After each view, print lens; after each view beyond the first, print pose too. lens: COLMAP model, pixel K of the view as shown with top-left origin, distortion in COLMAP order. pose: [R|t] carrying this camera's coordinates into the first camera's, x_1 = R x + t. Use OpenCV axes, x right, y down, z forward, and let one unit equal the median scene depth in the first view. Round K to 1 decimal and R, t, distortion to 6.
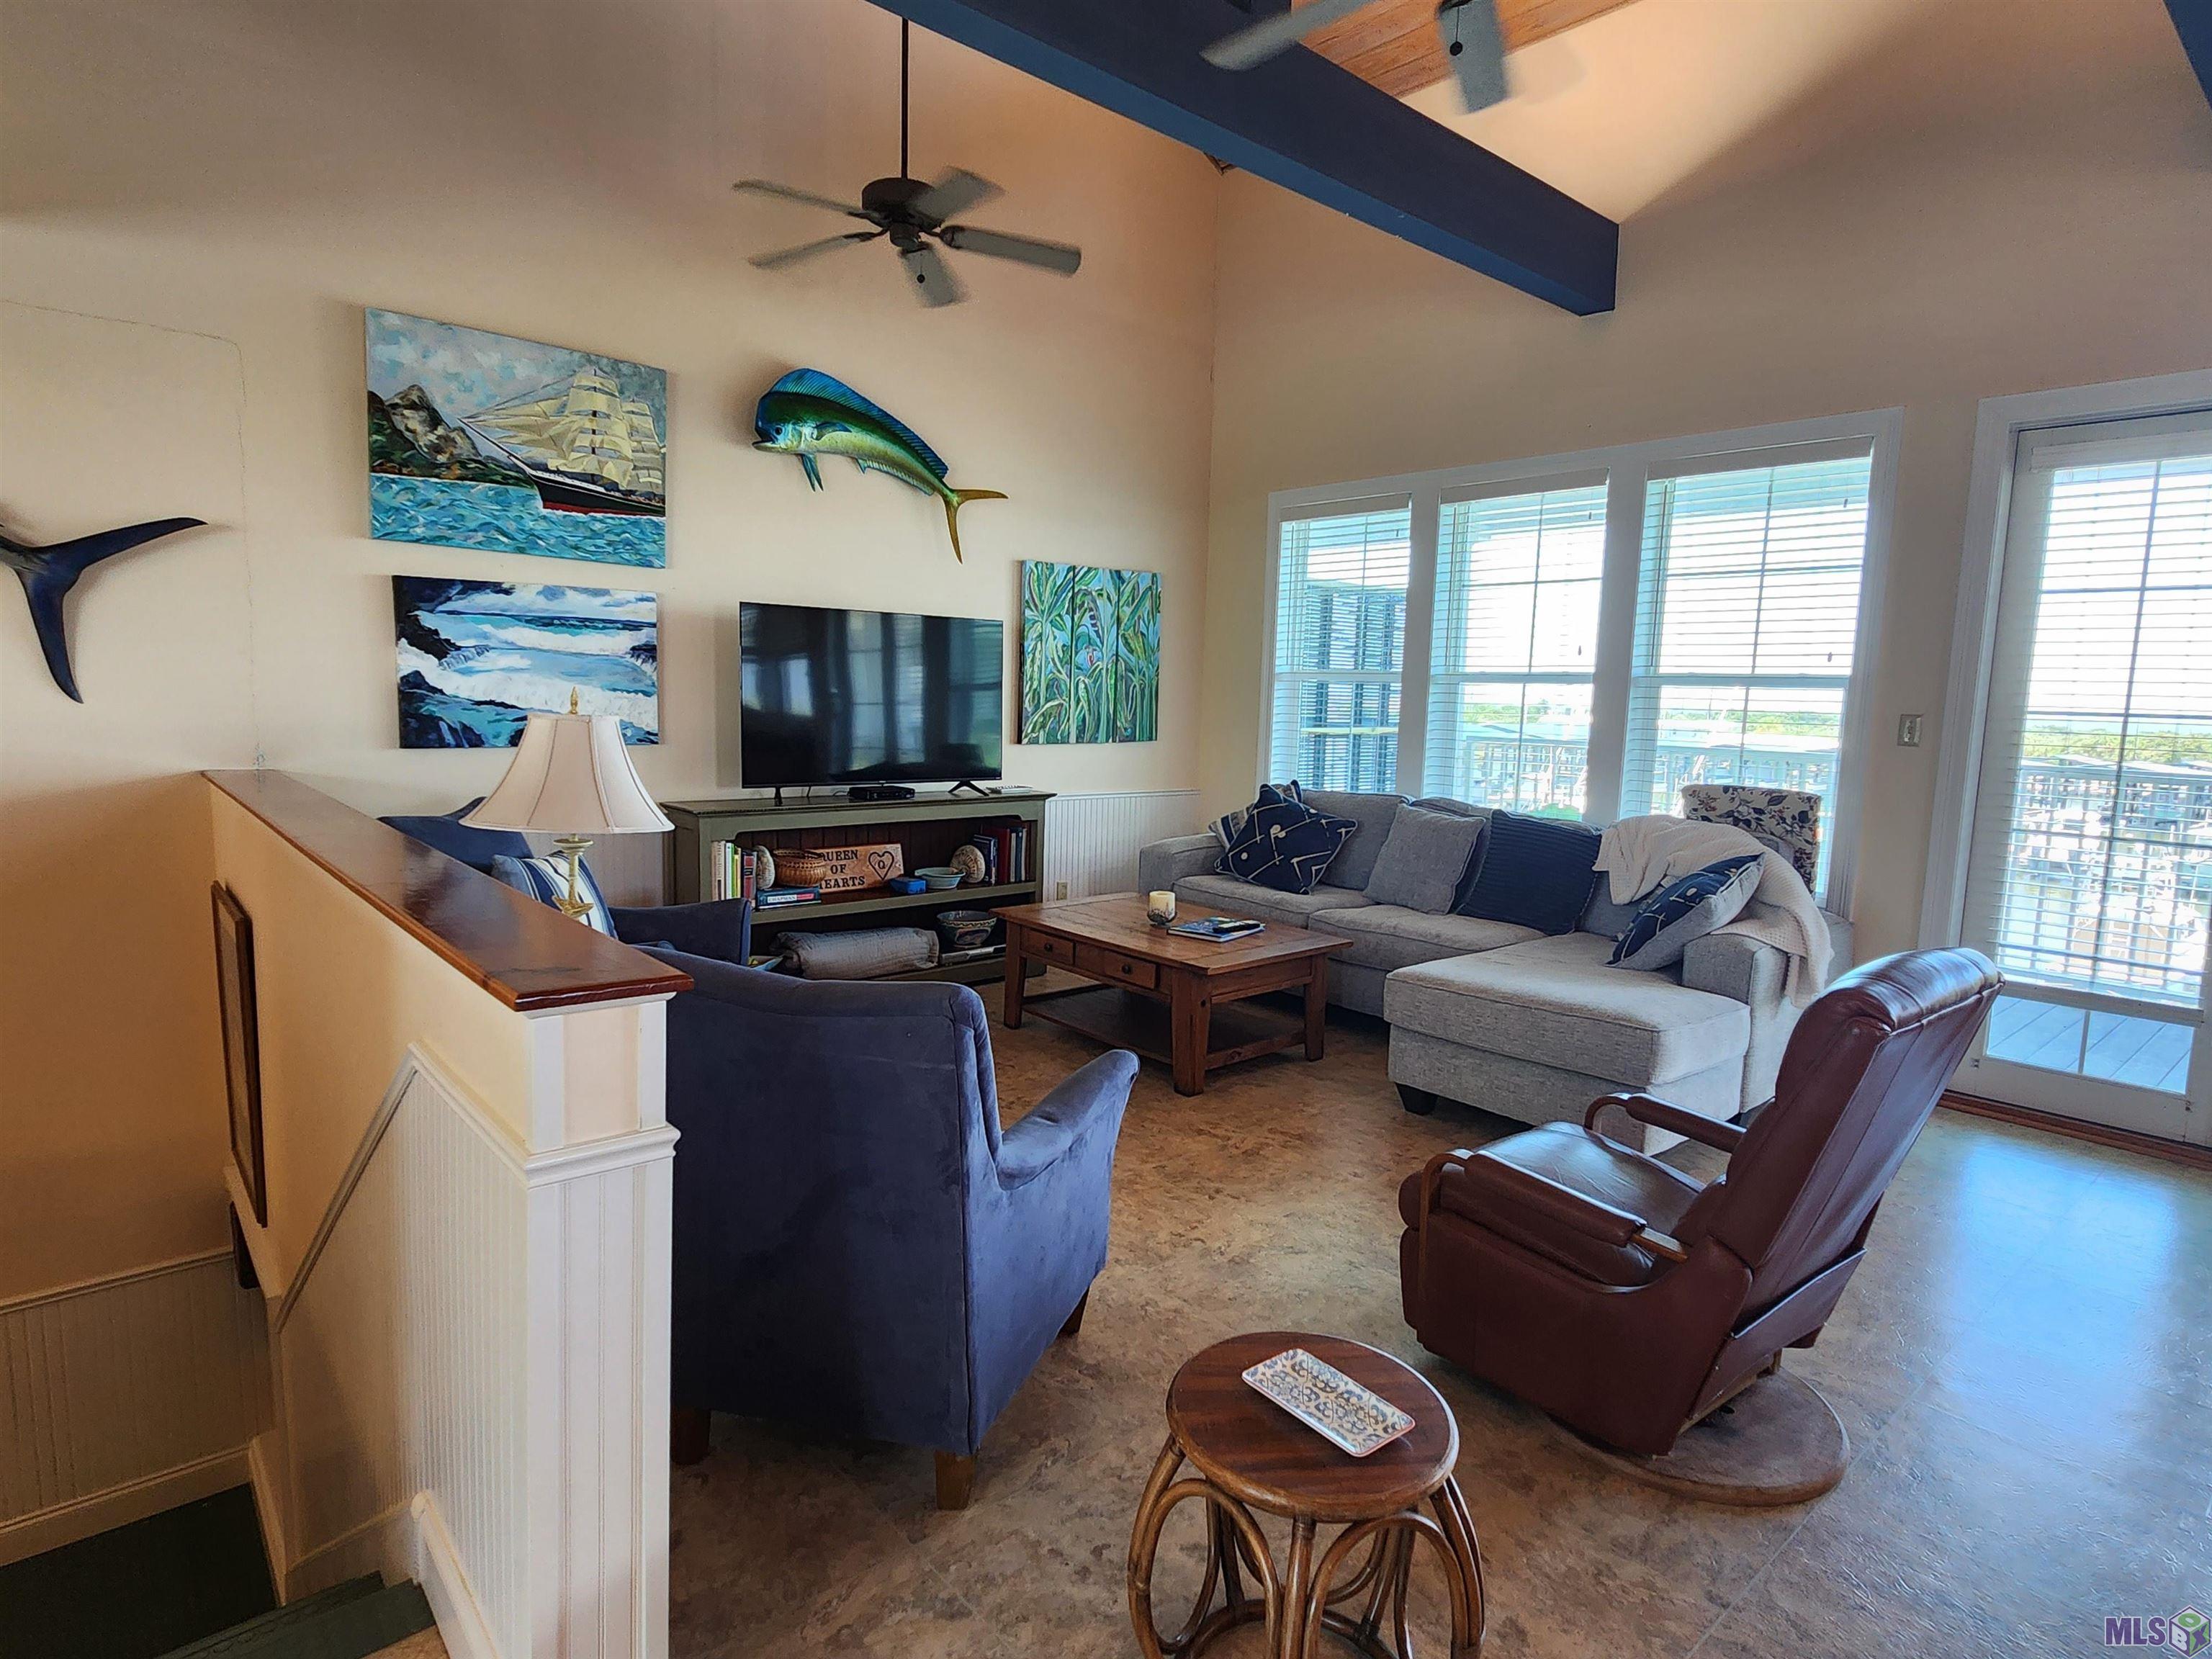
lens RADIAL K [[1202.3, 0, 1102.3], [0, 1202.3, 832.5], [0, 0, 1]] dist [0.000854, 0.000769]
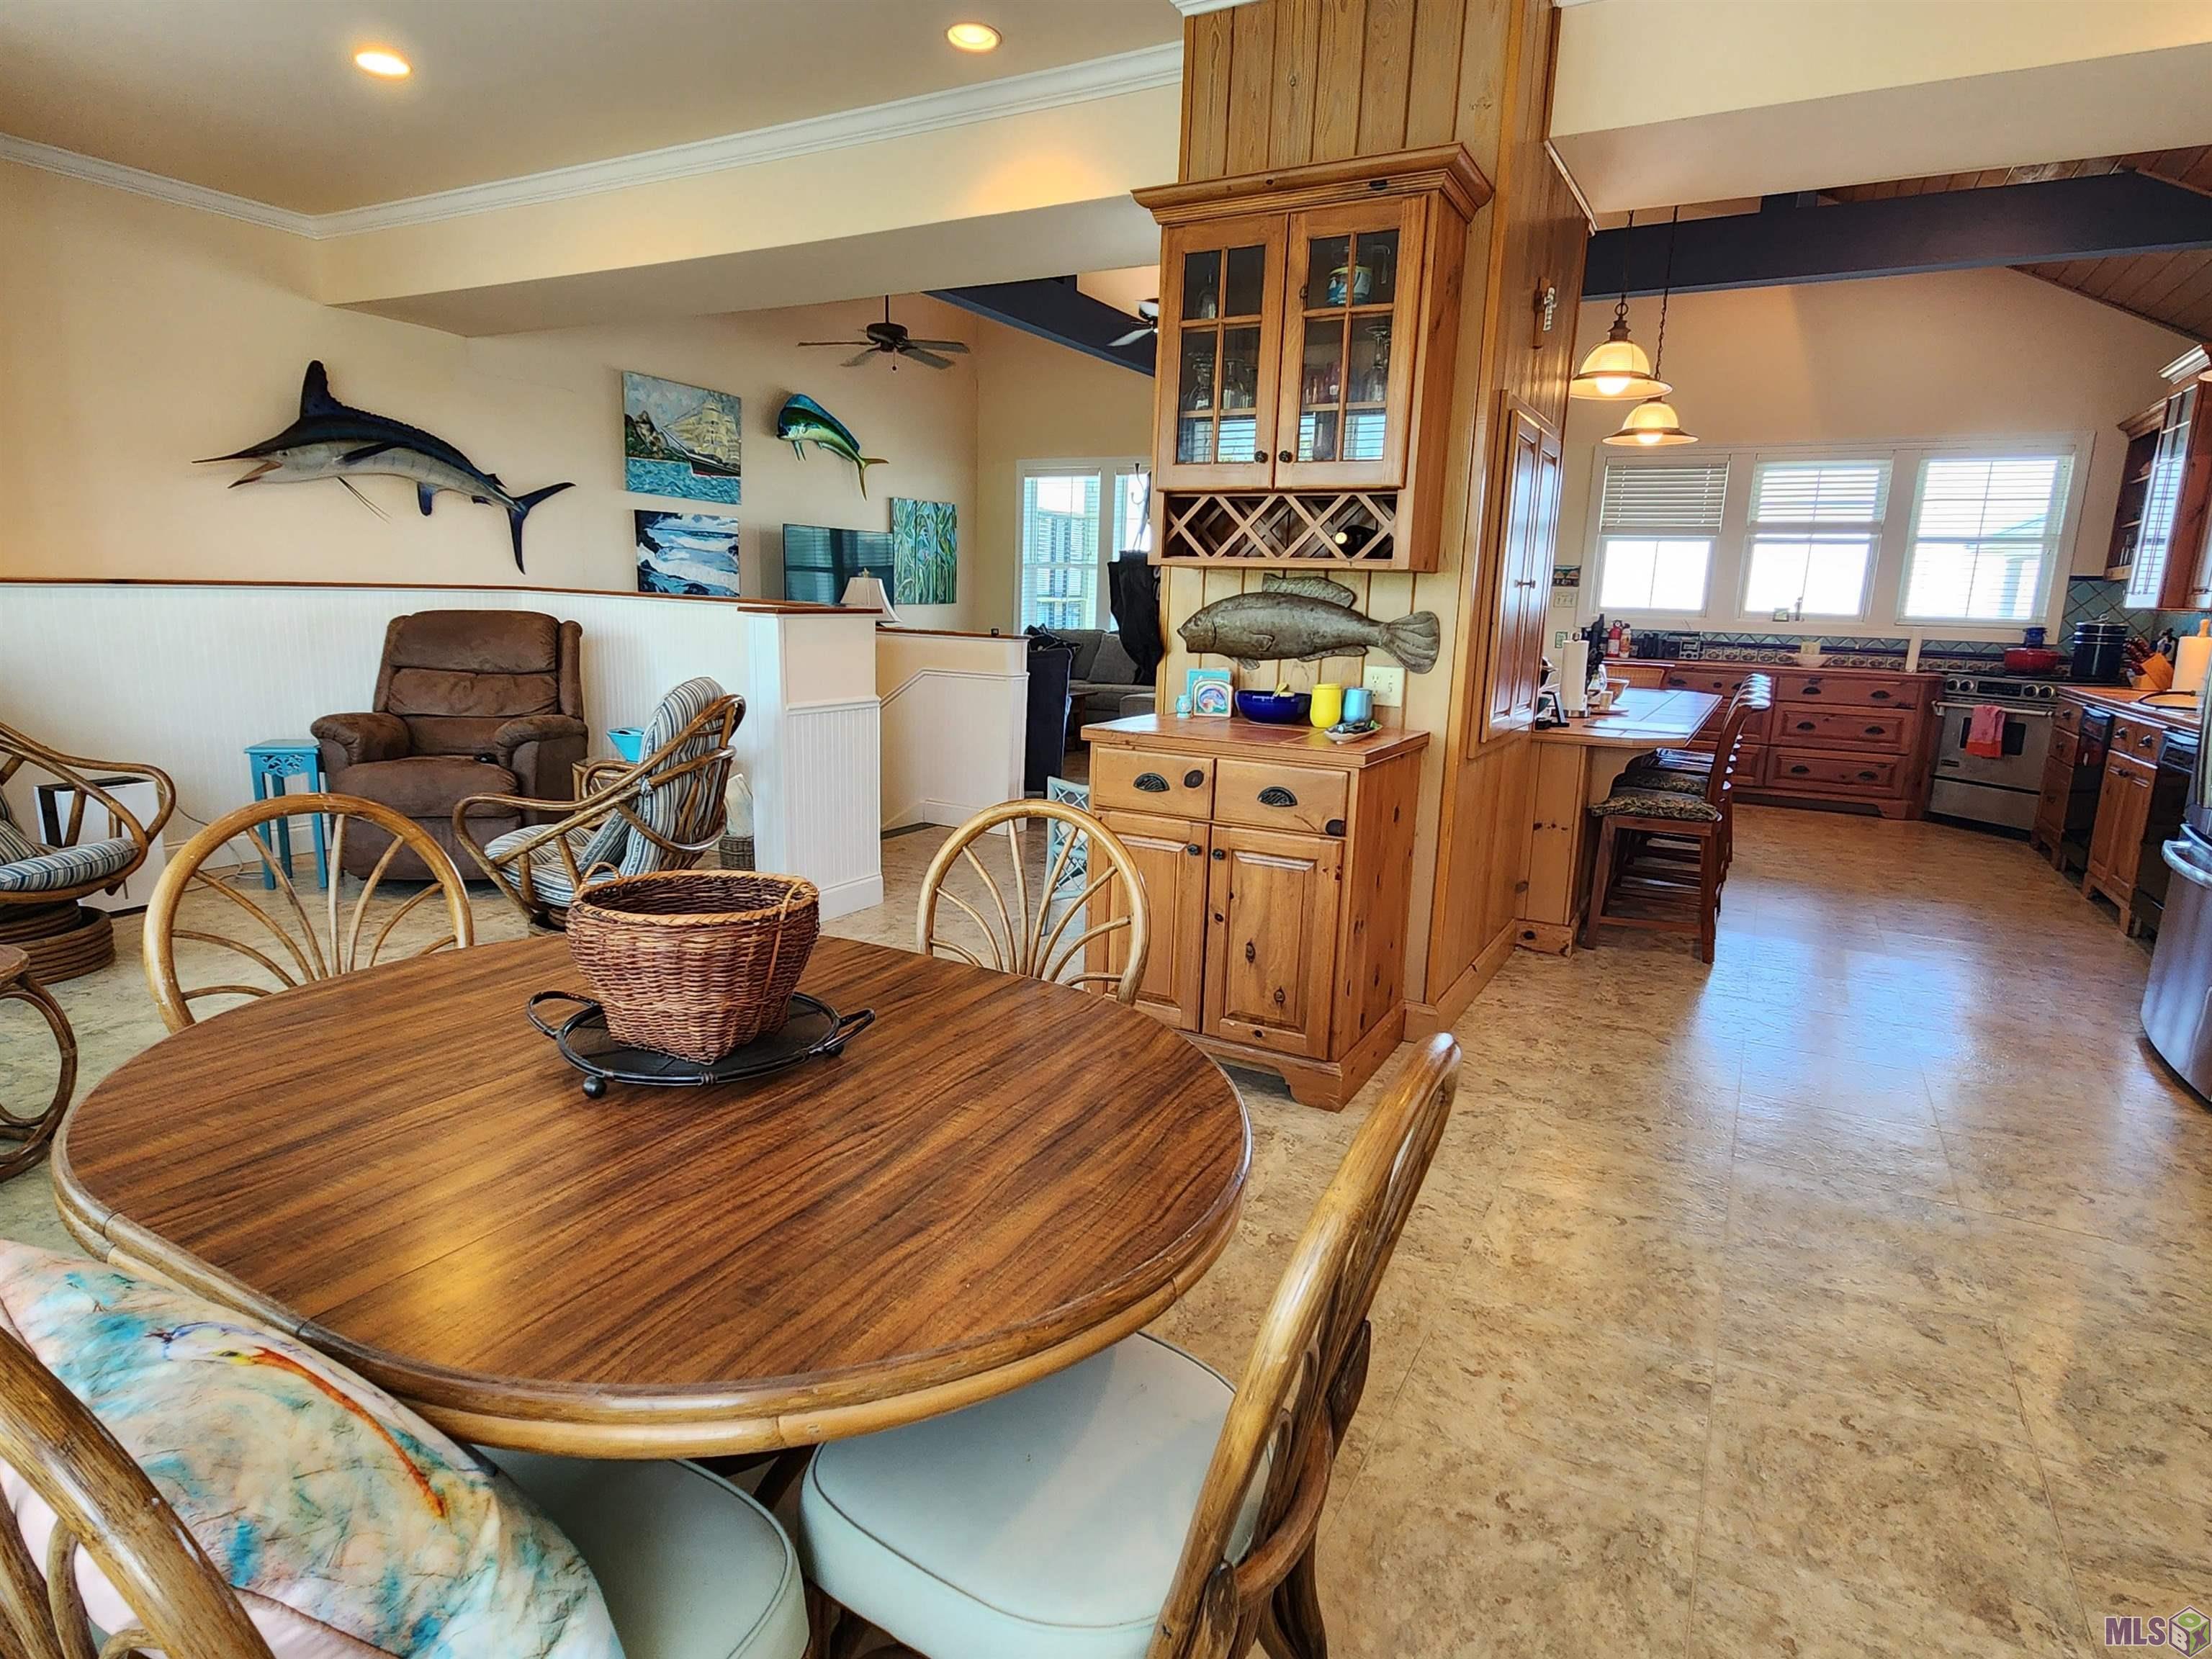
lens RADIAL K [[1202.3, 0, 1101.4], [0, 1202.3, 834.6], [0, 0, 1]] dist [0.000854, 0.000769]
pose [[0.940982, -0.065001, 0.332157, -0.455323], [0.034352, 0.994659, 0.097331, 0.119630], [-0.336709, -0.080176, 0.938189, -0.918692]]
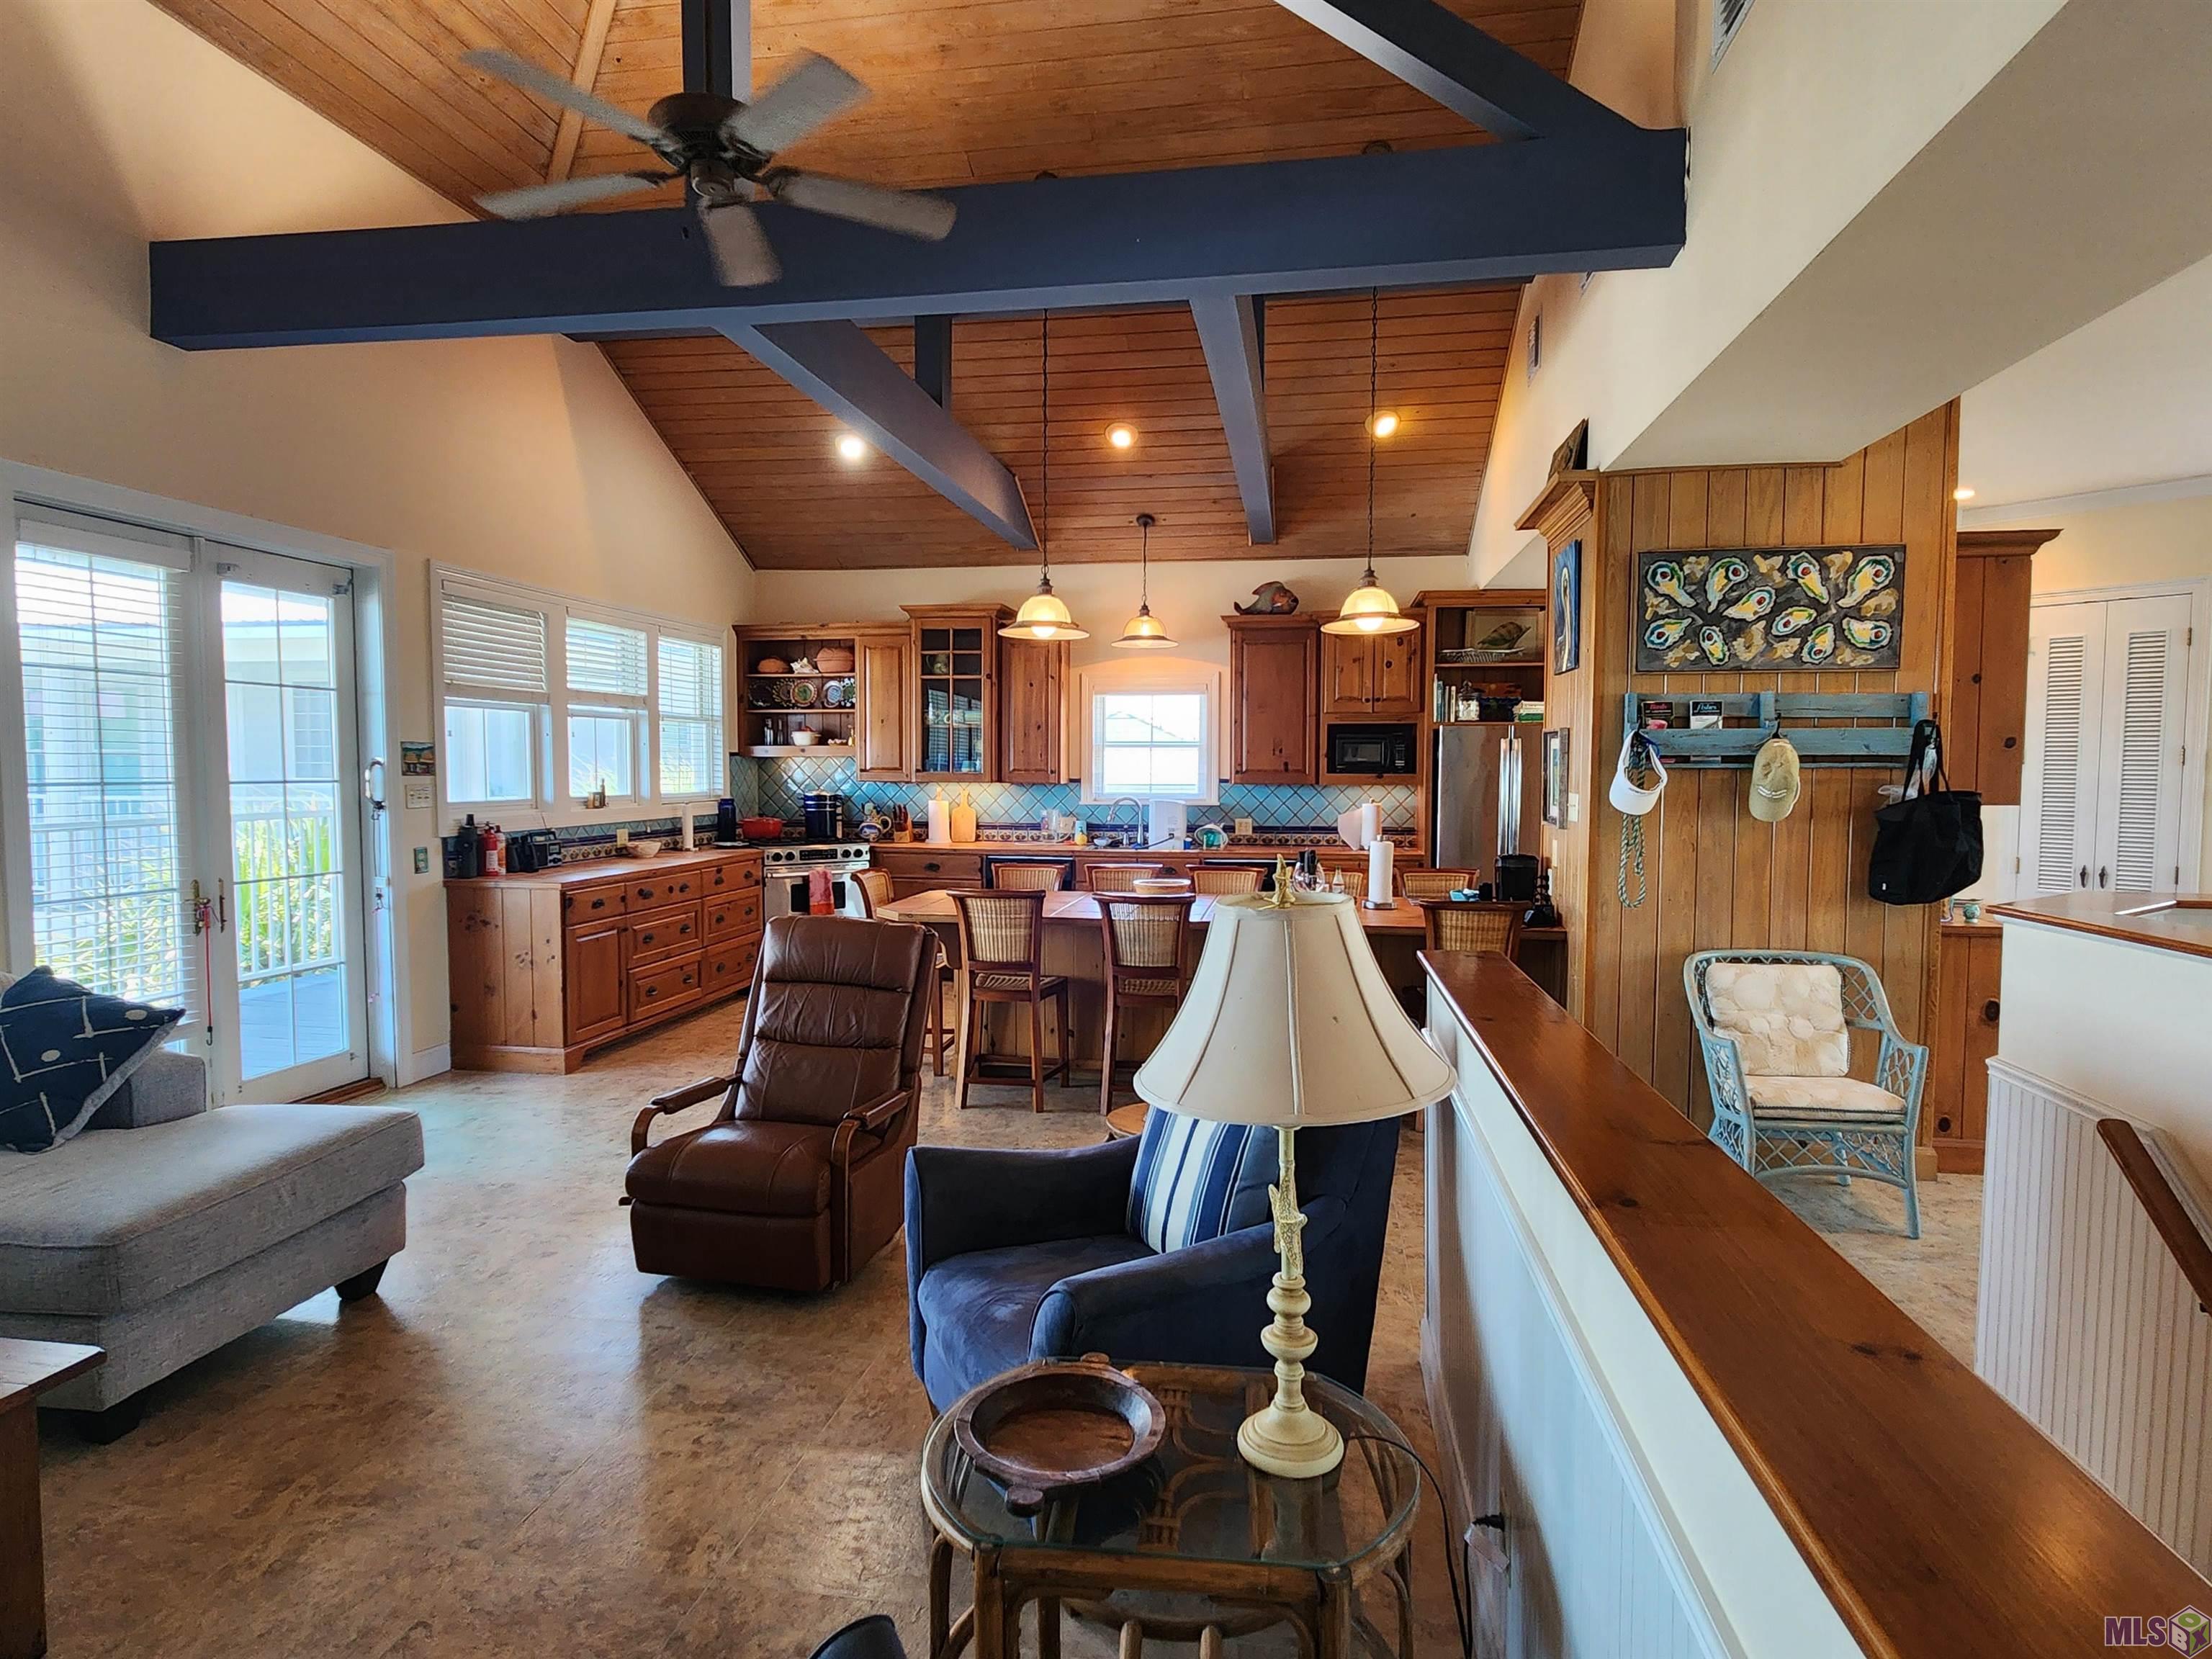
lens RADIAL K [[1202.3, 0, 1095.0], [0, 1202.3, 836.3], [0, 0, 1]] dist [0.000854, 0.000769]
pose [[-0.626780, -0.078832, 0.775198, -0.437428], [0.067579, 0.985621, 0.154872, -0.121657], [-0.776260, 0.149458, -0.612440, 0.748378]]
